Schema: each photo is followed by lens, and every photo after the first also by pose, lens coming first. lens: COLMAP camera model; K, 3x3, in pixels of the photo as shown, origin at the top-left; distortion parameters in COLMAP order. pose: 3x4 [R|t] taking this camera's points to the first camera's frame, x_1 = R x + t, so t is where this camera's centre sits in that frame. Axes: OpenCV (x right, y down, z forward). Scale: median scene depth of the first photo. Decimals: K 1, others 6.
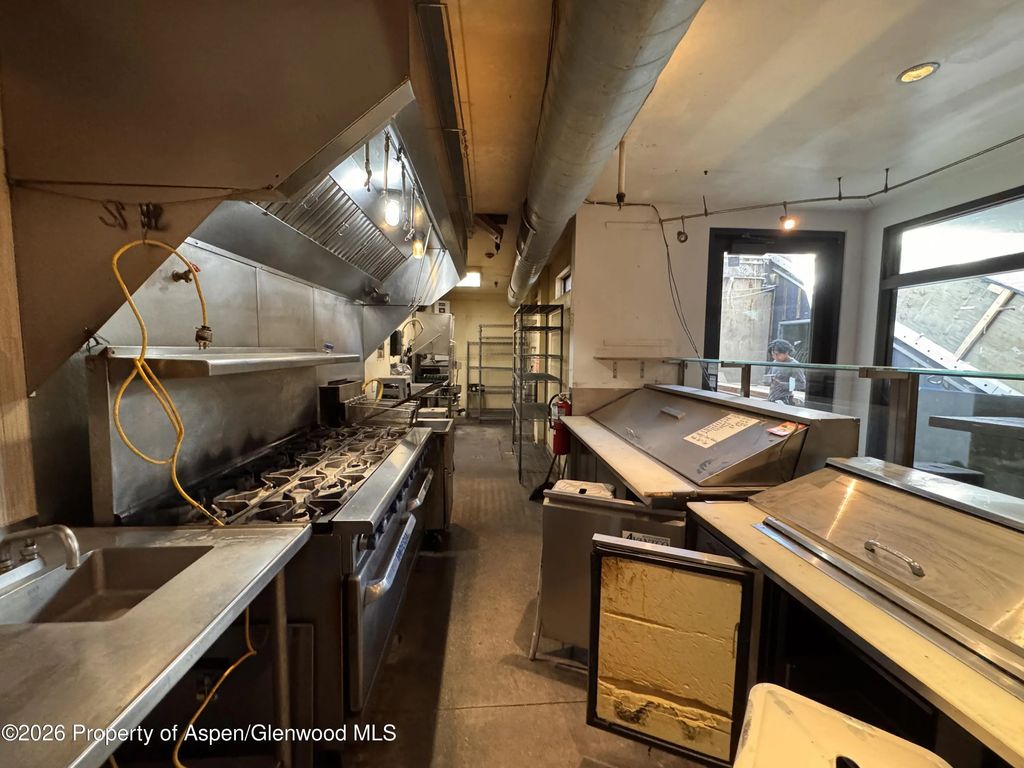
lens RADIAL K [[406.3, 0, 511.6], [0, 406.3, 382.0], [0, 0, 1]] dist [-0.001646, -0.000324]
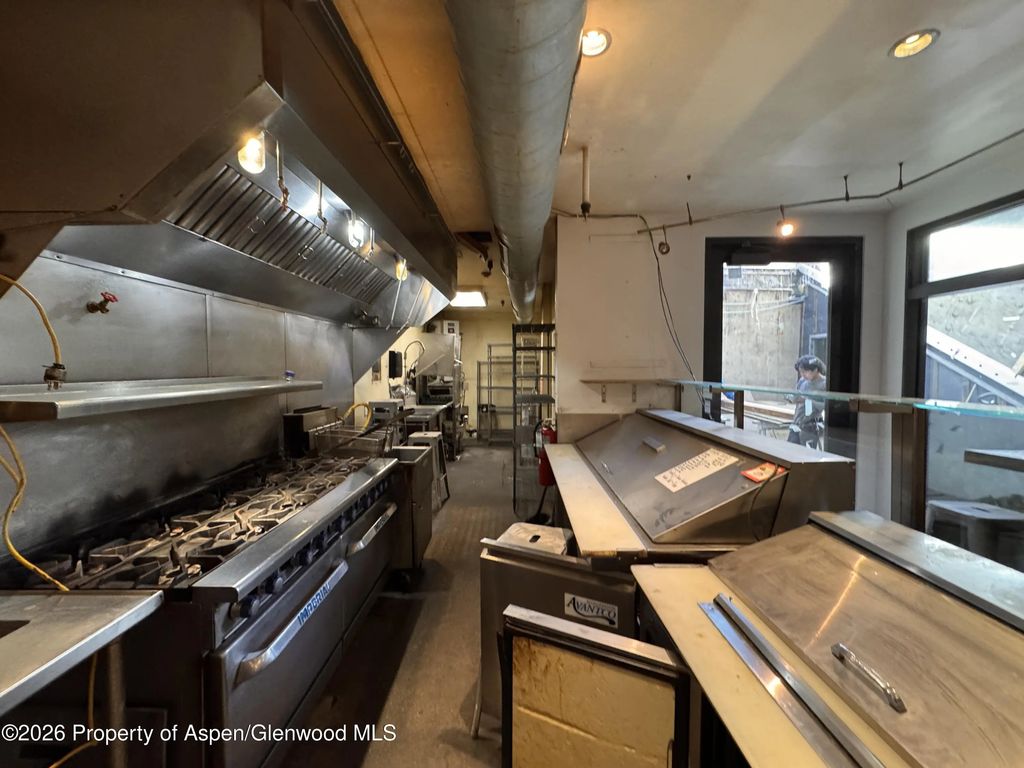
lens RADIAL K [[406.3, 0, 512.1], [0, 406.3, 382.5], [0, 0, 1]] dist [-0.001646, -0.000324]
pose [[0.997180, -0.010949, -0.074244, 0.174725], [0.007940, 0.999140, -0.040699, -0.028512], [0.074626, 0.039995, 0.996409, 0.100921]]
